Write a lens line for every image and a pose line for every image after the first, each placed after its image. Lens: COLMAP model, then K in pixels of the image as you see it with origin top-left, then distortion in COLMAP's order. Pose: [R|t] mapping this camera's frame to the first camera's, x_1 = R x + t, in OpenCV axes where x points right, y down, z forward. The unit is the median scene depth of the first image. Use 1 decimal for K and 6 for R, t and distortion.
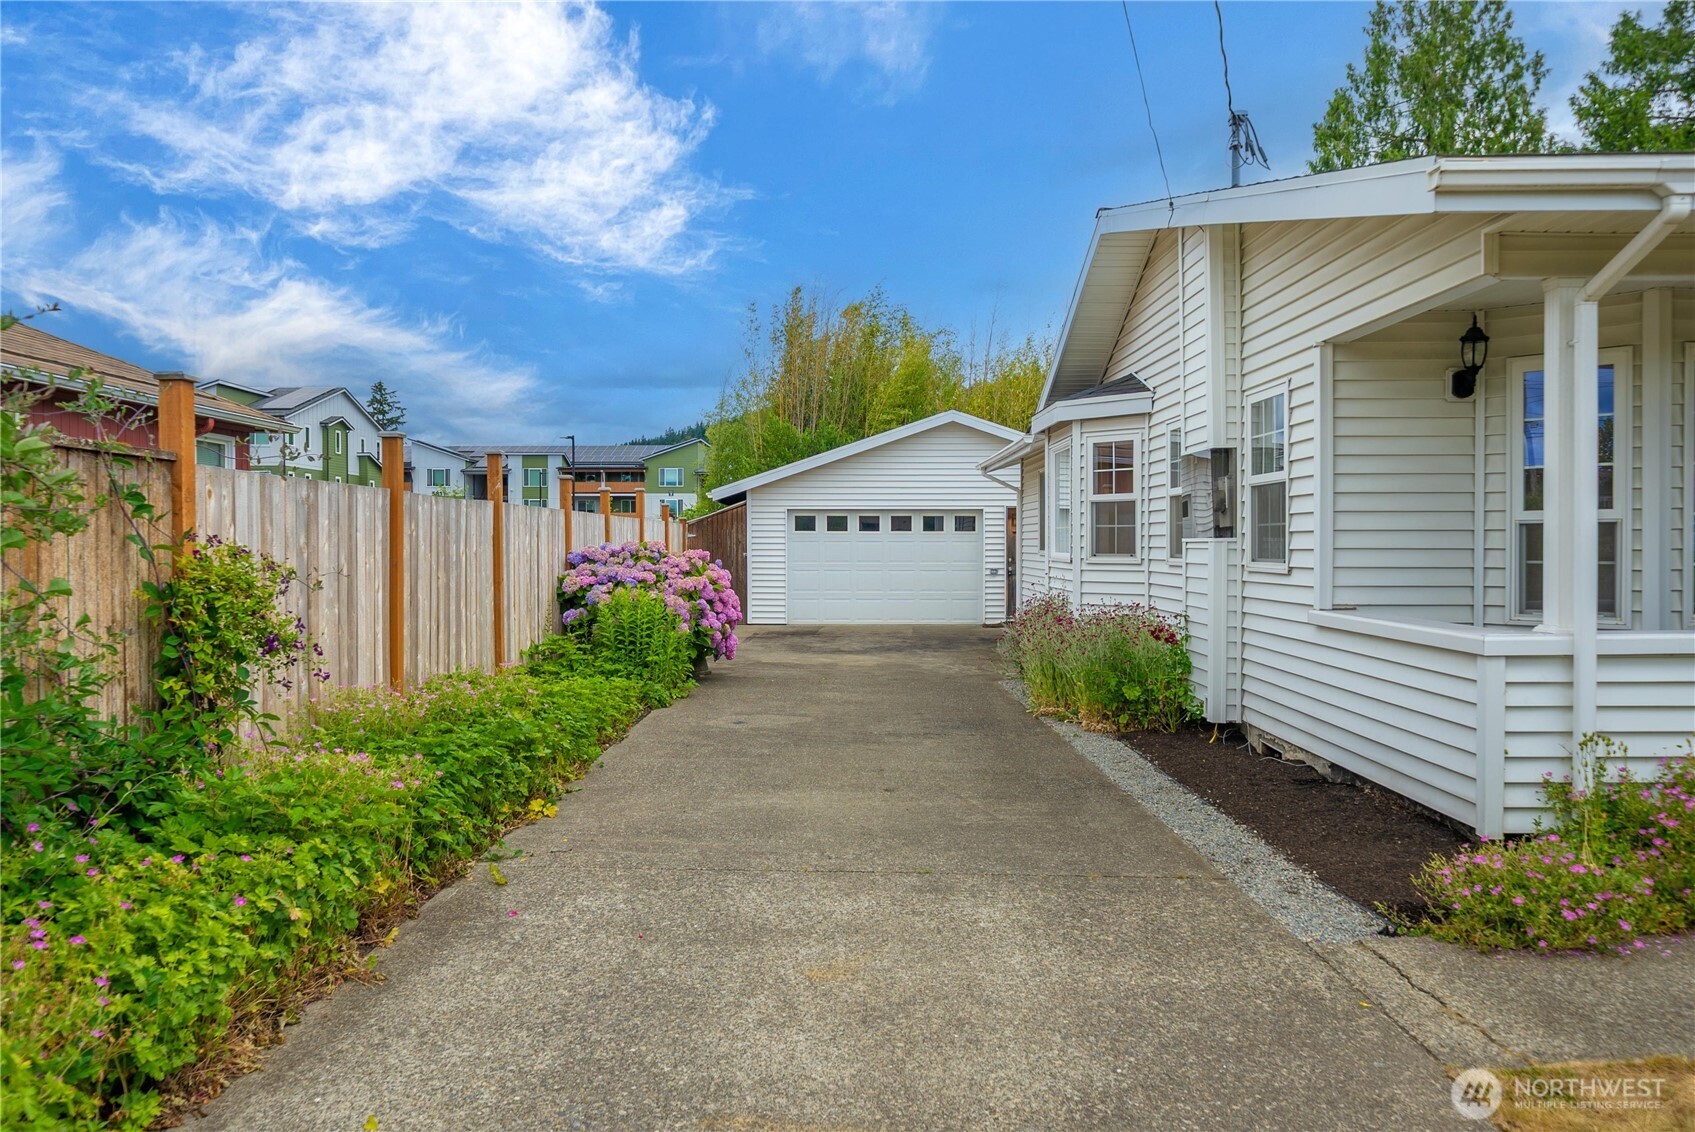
lens RADIAL K [[1209.7, 0, 844.9], [0, 1209.7, 565.4], [0, 0, 1]] dist [0.000958, 0.002948]
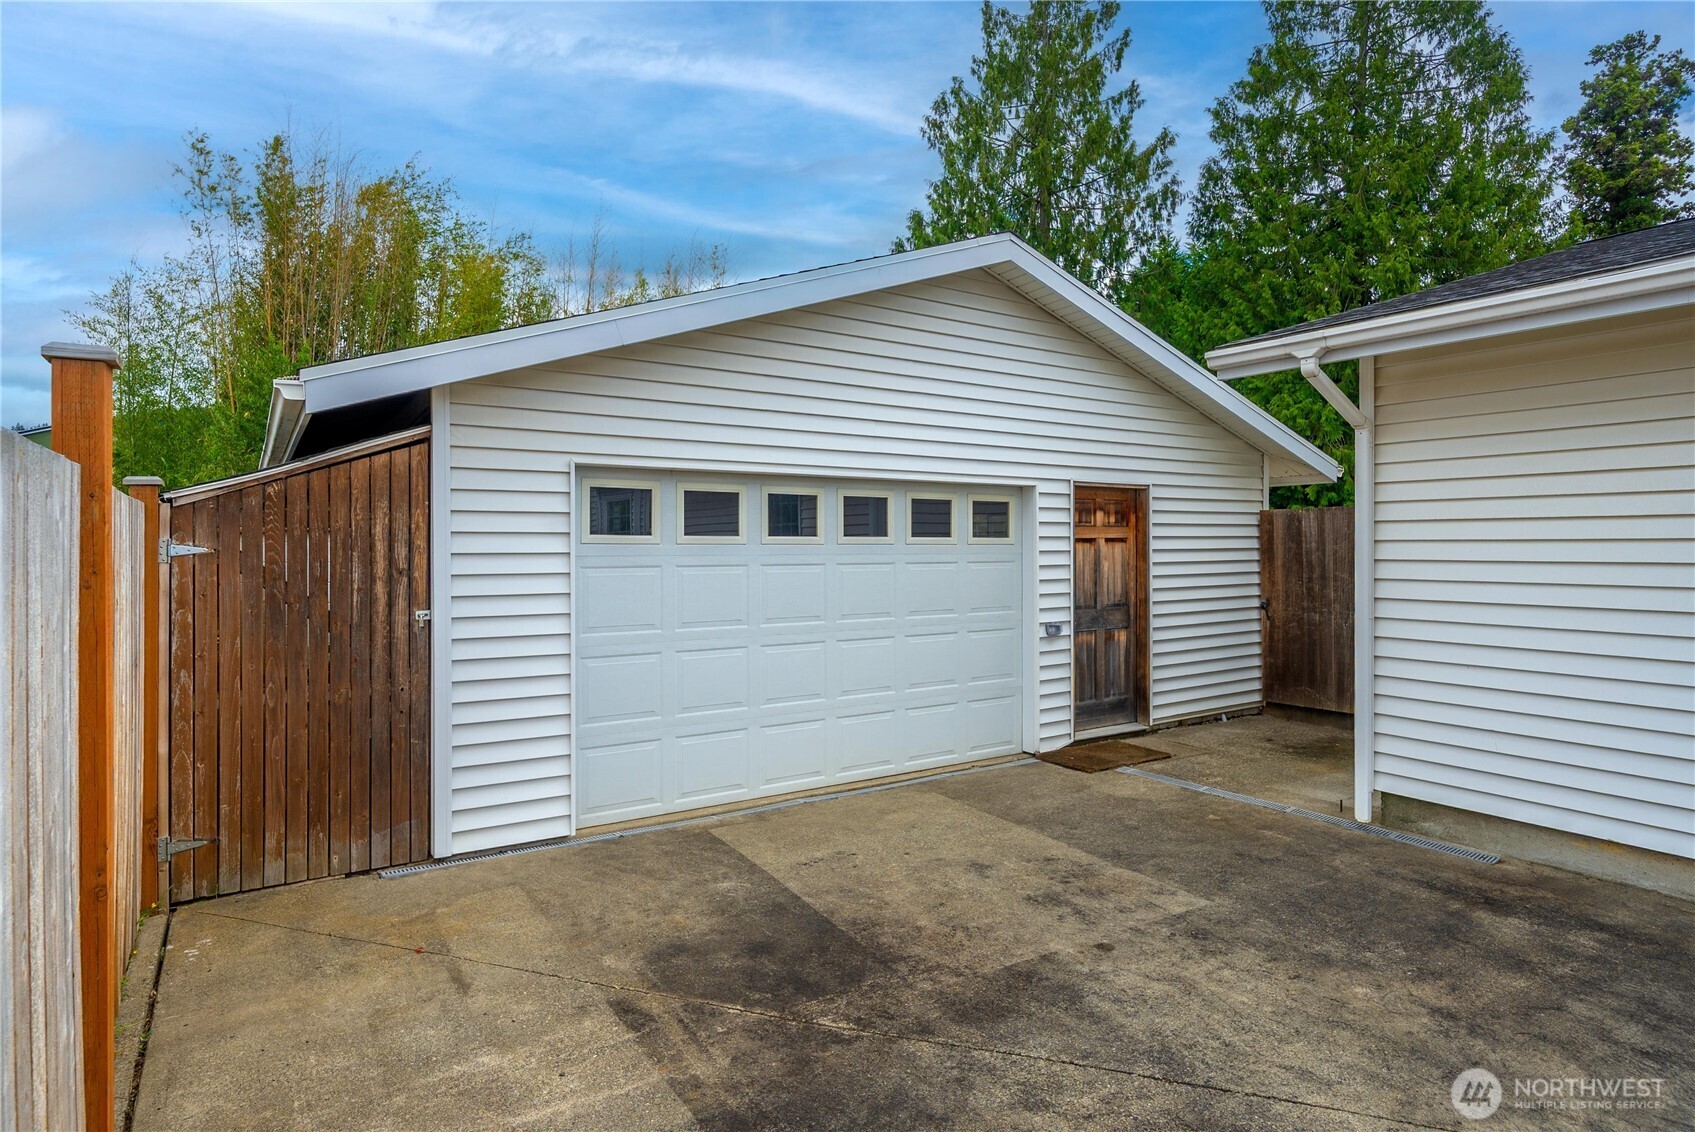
lens RADIAL K [[887.3, 0, 848.0], [0, 887.3, 548.4], [0, 0, 1]] dist [-0.004495, -0.000157]
pose [[0.811057, -0.003067, 0.584959, -0.123157], [0.006726, 0.999969, -0.004084, -0.023271], [-0.584928, 0.007247, 0.811053, 0.773445]]
